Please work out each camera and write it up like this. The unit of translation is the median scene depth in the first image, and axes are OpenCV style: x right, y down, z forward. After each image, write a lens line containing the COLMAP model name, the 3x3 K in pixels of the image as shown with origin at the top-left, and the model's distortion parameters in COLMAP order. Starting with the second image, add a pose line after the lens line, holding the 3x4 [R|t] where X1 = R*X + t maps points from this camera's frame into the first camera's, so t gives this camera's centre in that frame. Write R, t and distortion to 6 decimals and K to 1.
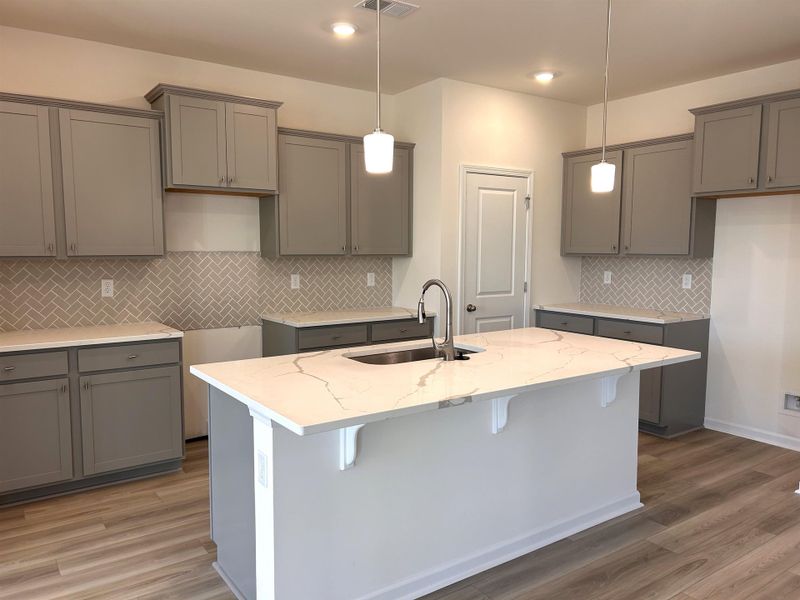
lens RADIAL K [[605.2, 0, 391.7], [0, 605.2, 302.7], [0, 0, 1]] dist [0.055105, -0.032652]
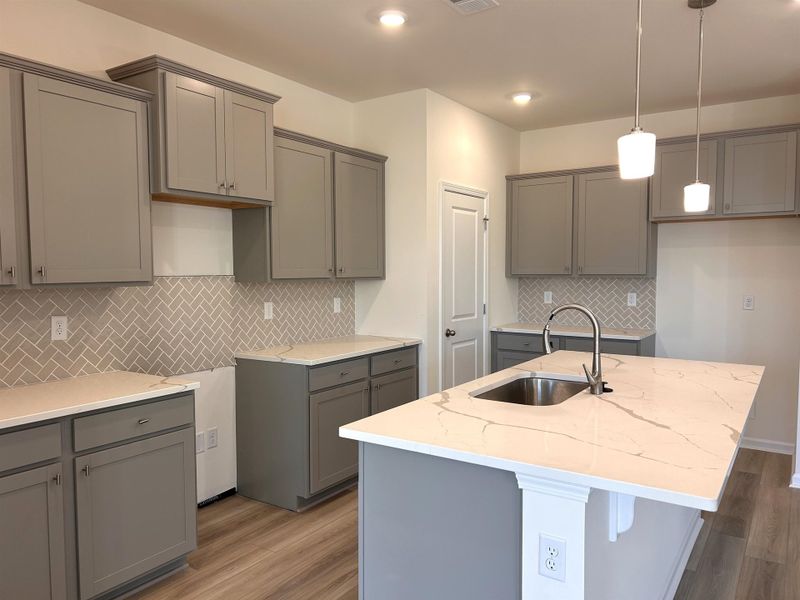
lens RADIAL K [[605.2, 0, 400.4], [0, 605.2, 303.1], [0, 0, 1]] dist [0.055105, -0.032652]
pose [[0.931873, -0.026632, 0.361805, -0.313348], [0.039833, 0.998783, -0.029076, -0.014545], [-0.360591, 0.041507, 0.931800, 0.162879]]
